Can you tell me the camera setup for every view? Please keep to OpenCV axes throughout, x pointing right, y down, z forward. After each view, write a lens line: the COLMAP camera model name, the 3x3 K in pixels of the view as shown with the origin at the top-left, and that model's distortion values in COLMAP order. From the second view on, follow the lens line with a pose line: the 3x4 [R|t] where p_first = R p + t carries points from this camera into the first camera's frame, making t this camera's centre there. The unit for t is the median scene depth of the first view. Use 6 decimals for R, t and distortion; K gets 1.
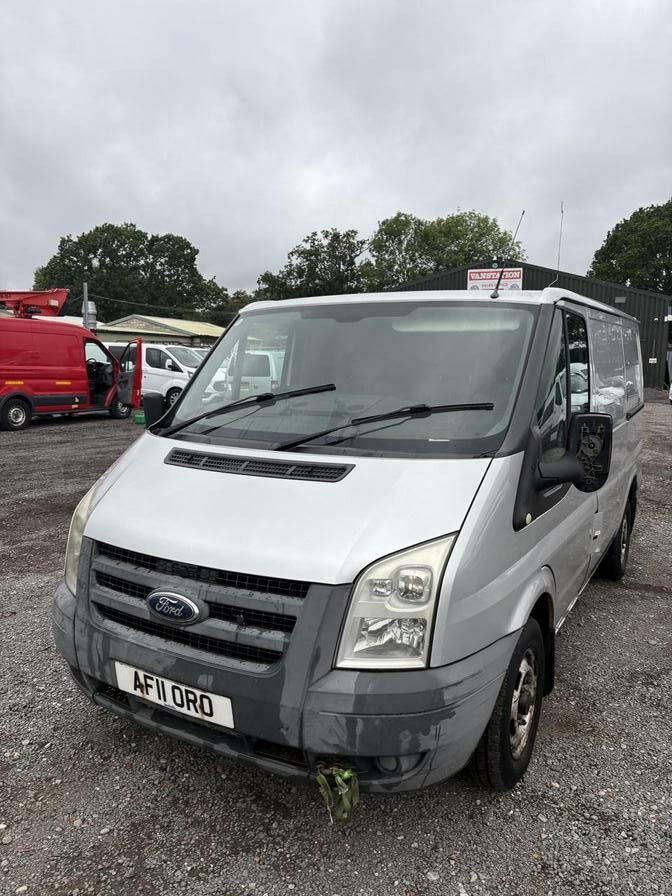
lens RADIAL K [[675.0, 0, 336.0], [0, 675.0, 448.0], [0, 0, 1]] dist [0.043601, -0.053646]
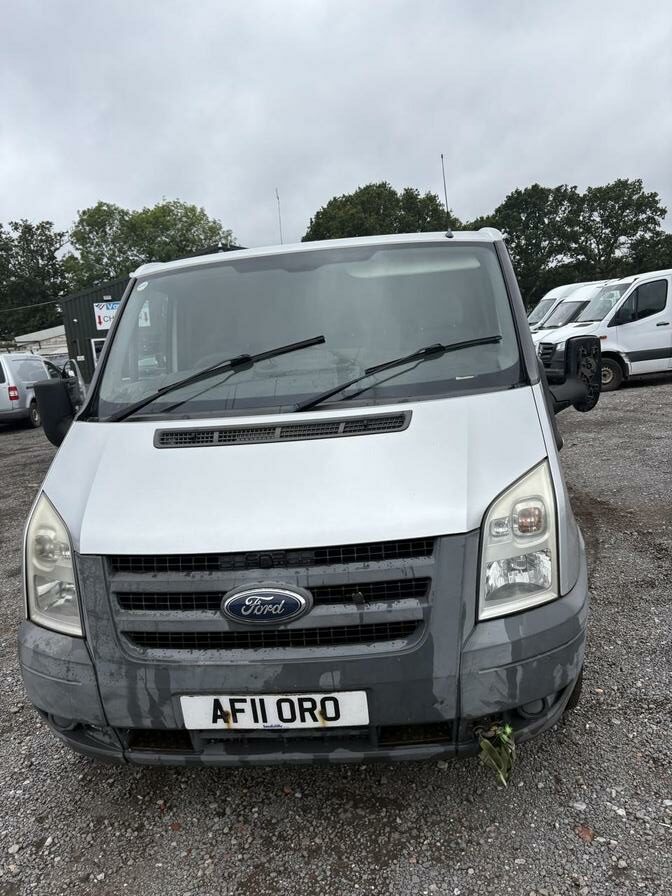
lens RADIAL K [[675.0, 0, 336.0], [0, 675.0, 448.0], [0, 0, 1]] dist [0.043601, -0.053646]
pose [[0.906090, -0.148482, 0.396175, -0.436966], [0.145693, 0.988626, 0.037311, 0.026588], [-0.397209, 0.023913, 0.917417, 0.200631]]
